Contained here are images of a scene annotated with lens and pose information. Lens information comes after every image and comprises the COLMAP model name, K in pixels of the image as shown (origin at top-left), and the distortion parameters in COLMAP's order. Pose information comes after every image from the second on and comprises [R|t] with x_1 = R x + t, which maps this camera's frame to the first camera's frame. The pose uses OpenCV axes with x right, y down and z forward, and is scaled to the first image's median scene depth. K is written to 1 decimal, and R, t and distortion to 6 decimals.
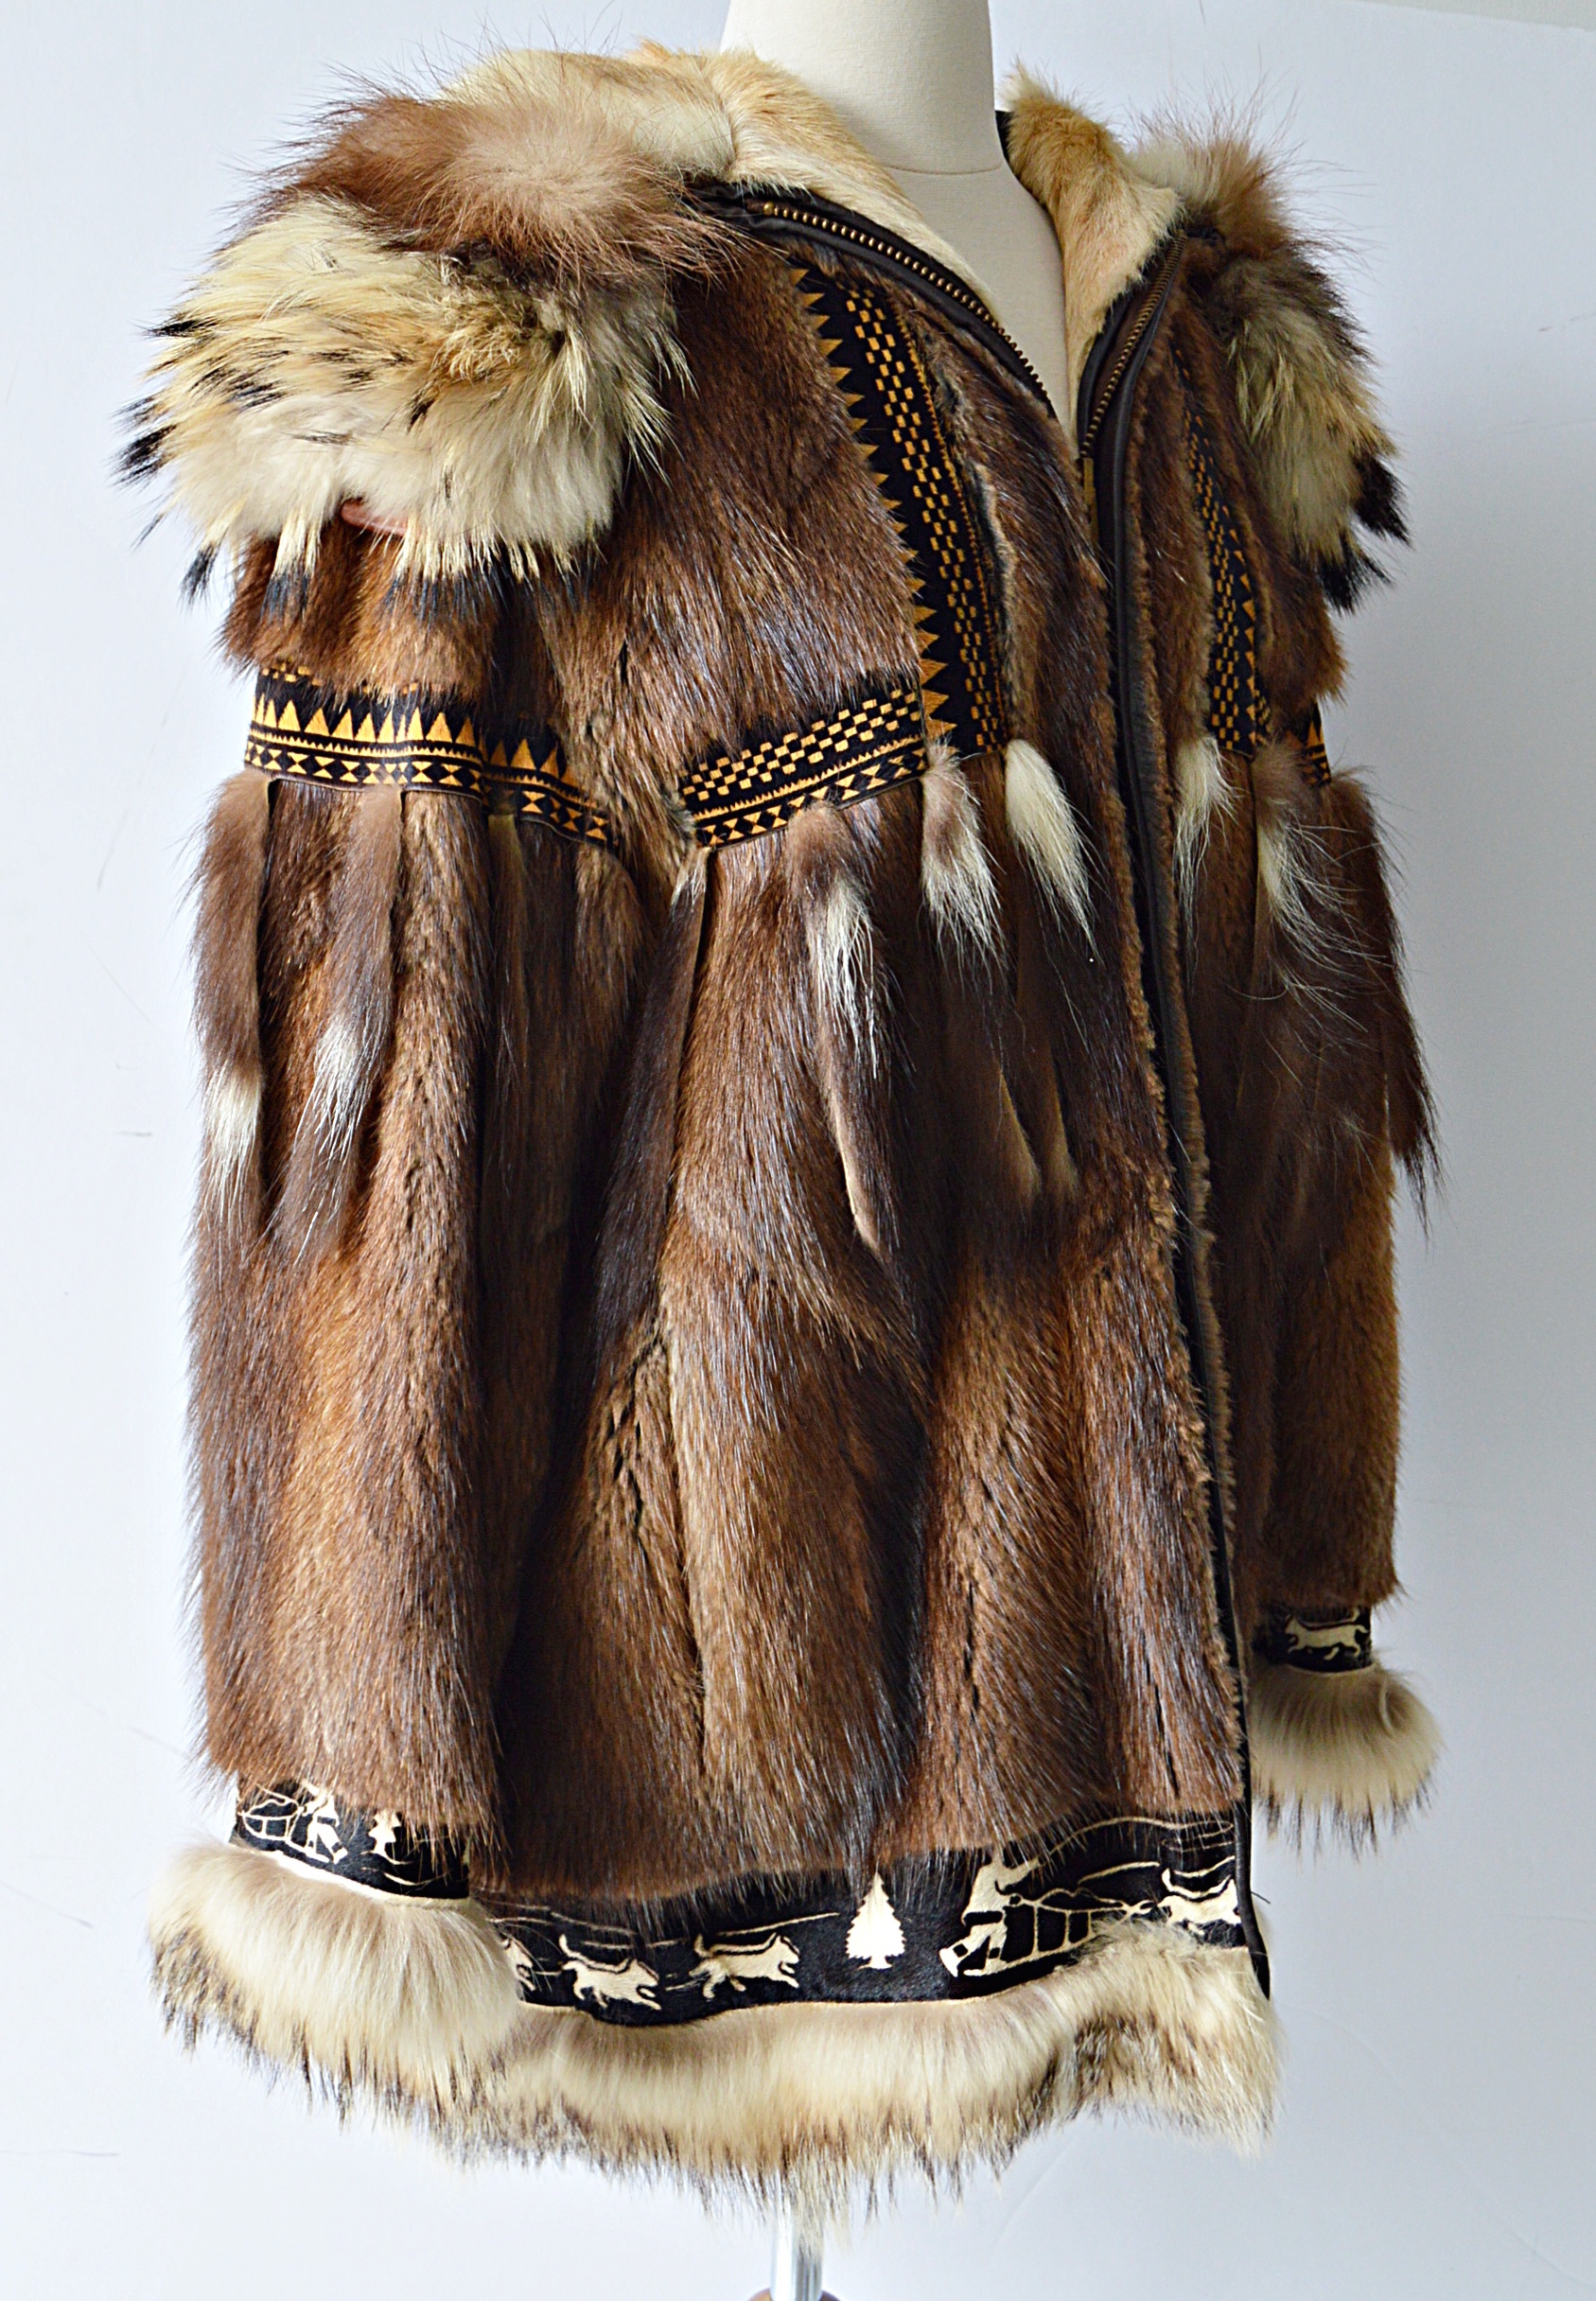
lens RADIAL K [[3553.1, 0, 853.8], [0, 3553.1, 1065.0], [0, 0, 1]] dist [-0.000535, 0.030412]
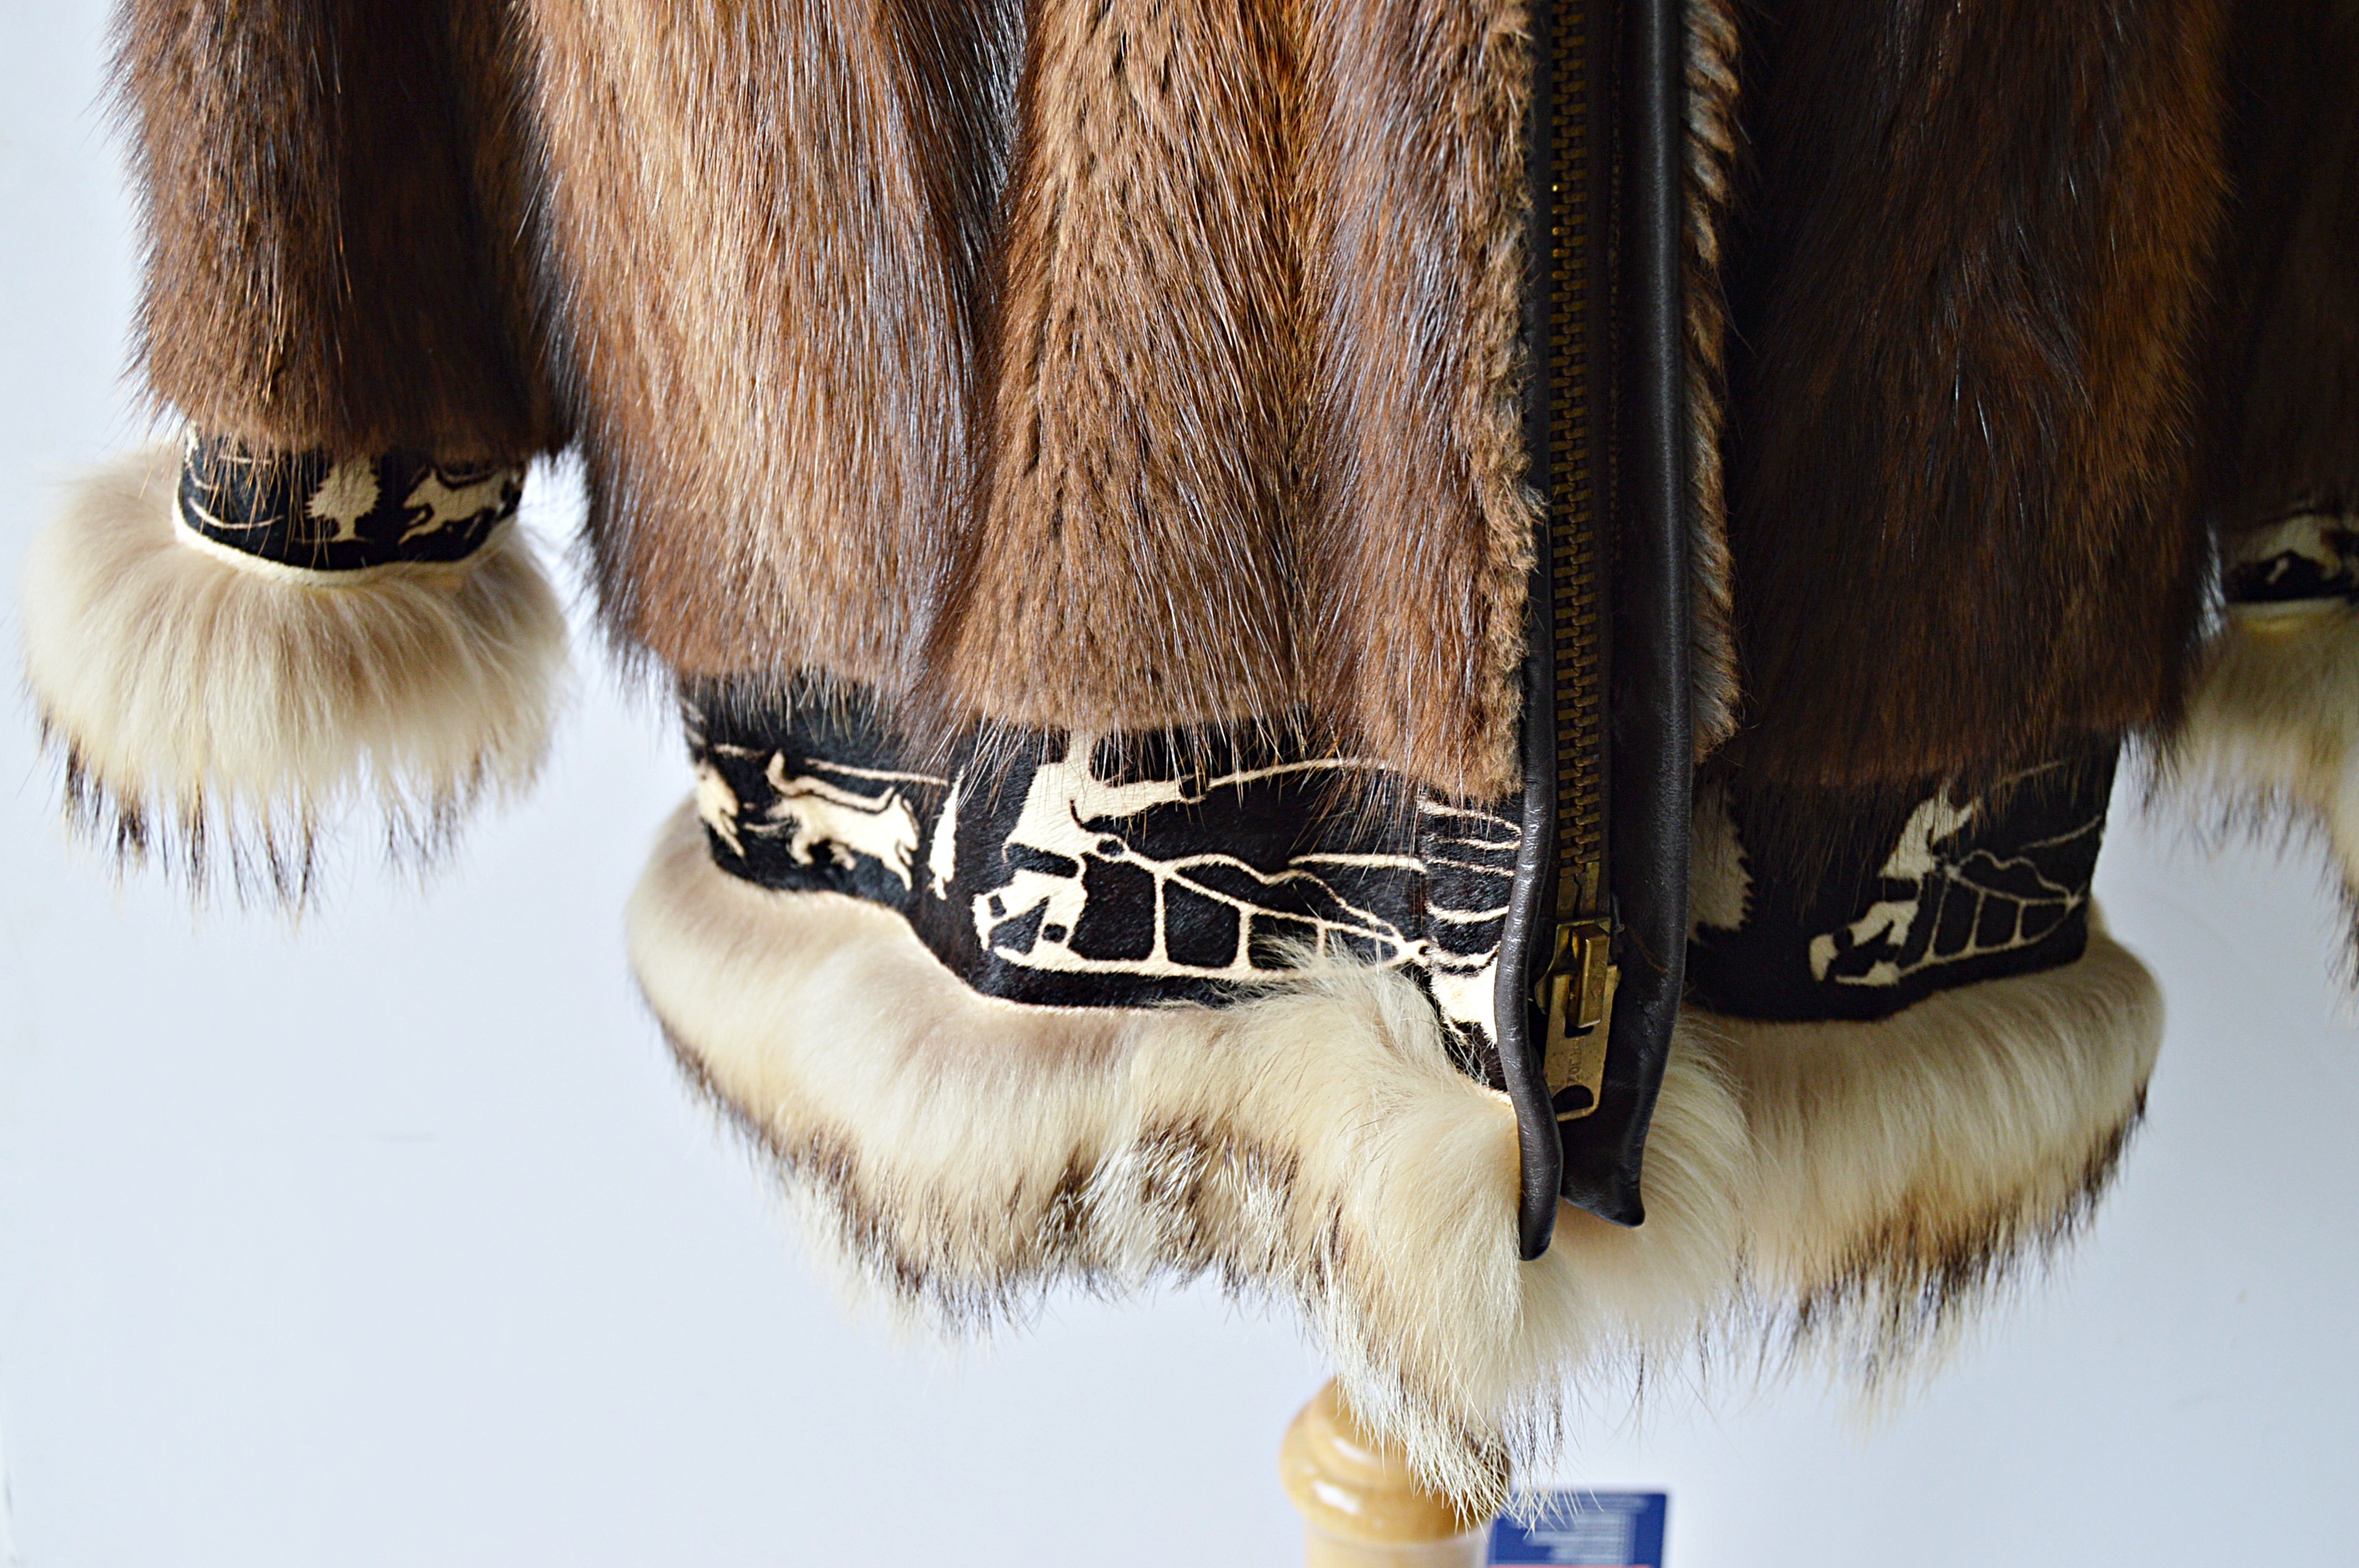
lens RADIAL K [[2883.2, 0, 1179.5], [0, 2883.2, 784.0], [0, 0, 1]] dist [-0.014818, -0.018634]
pose [[0.708915, 0.274093, -0.649856, 0.325614], [-0.093191, 0.949721, 0.298908, 0.107632], [0.699110, -0.151340, 0.698814, 0.750008]]
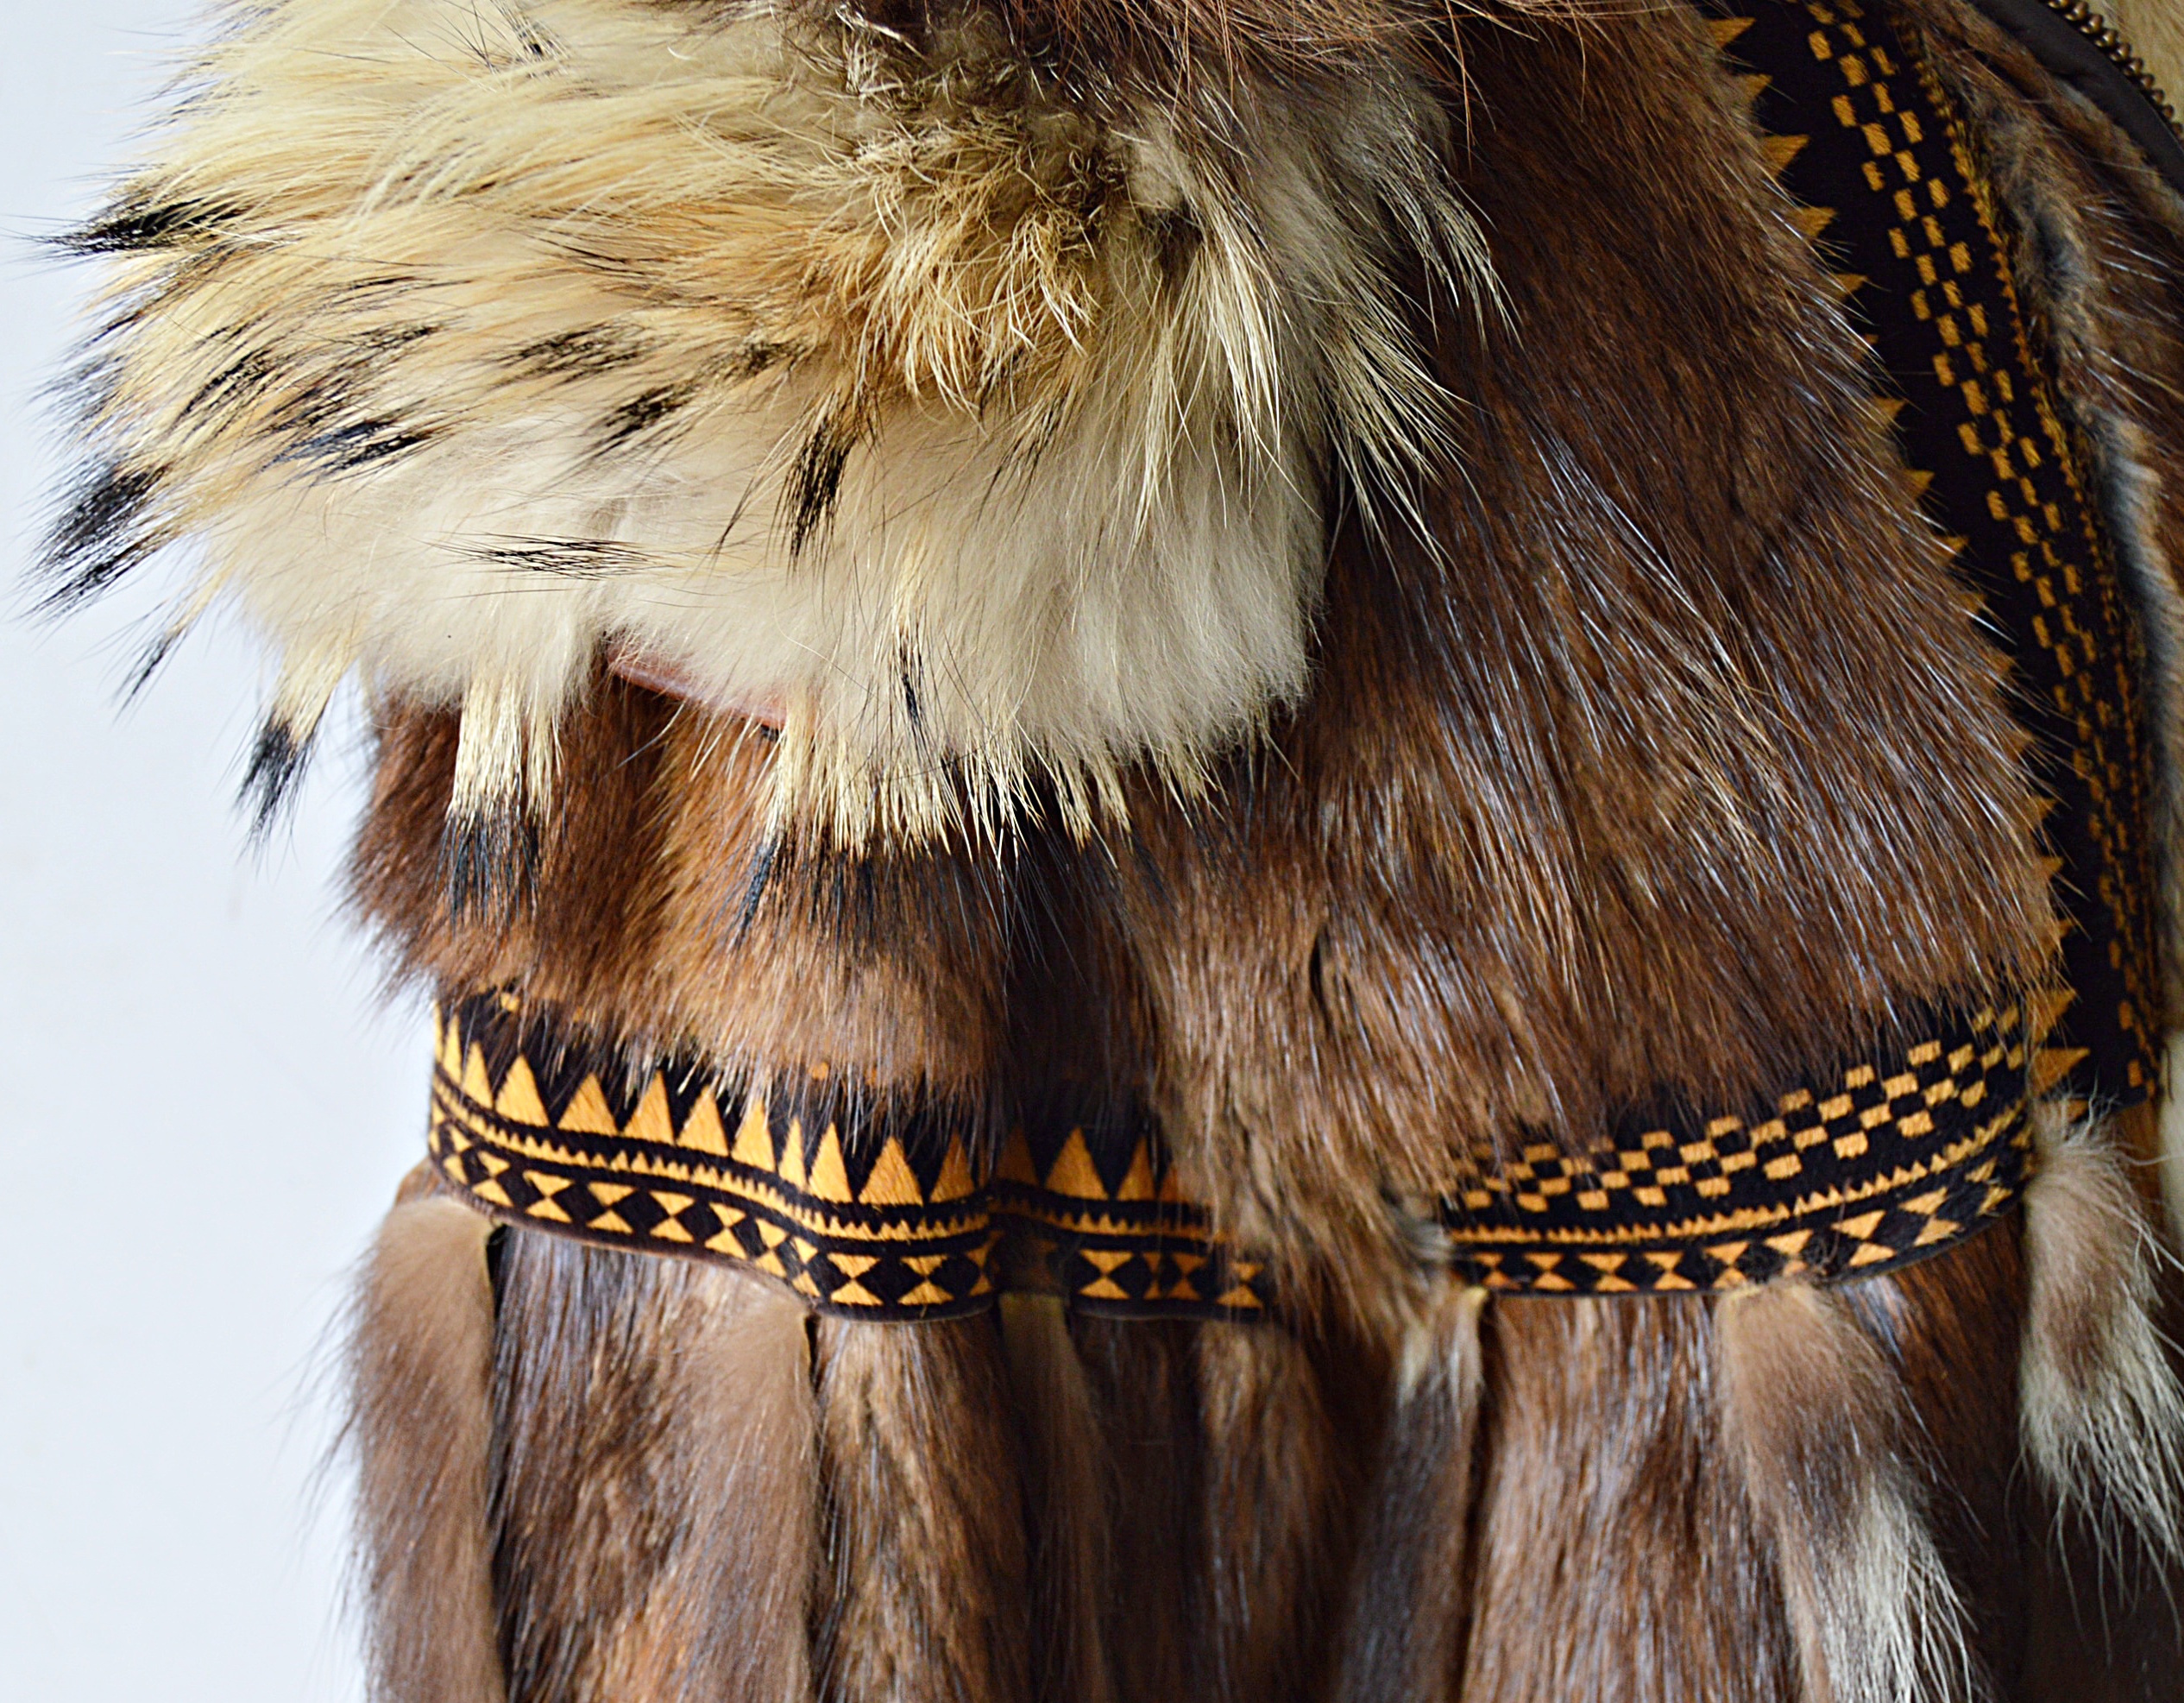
lens RADIAL K [[2817.6, 0, 1092.0], [0, 2817.6, 851.5], [0, 0, 1]] dist [-0.012826, -0.000754]
pose [[0.997962, -0.057790, 0.027043, -0.098191], [0.052611, 0.985114, 0.163656, -0.180252], [-0.036098, -0.161899, 0.986147, 0.672015]]
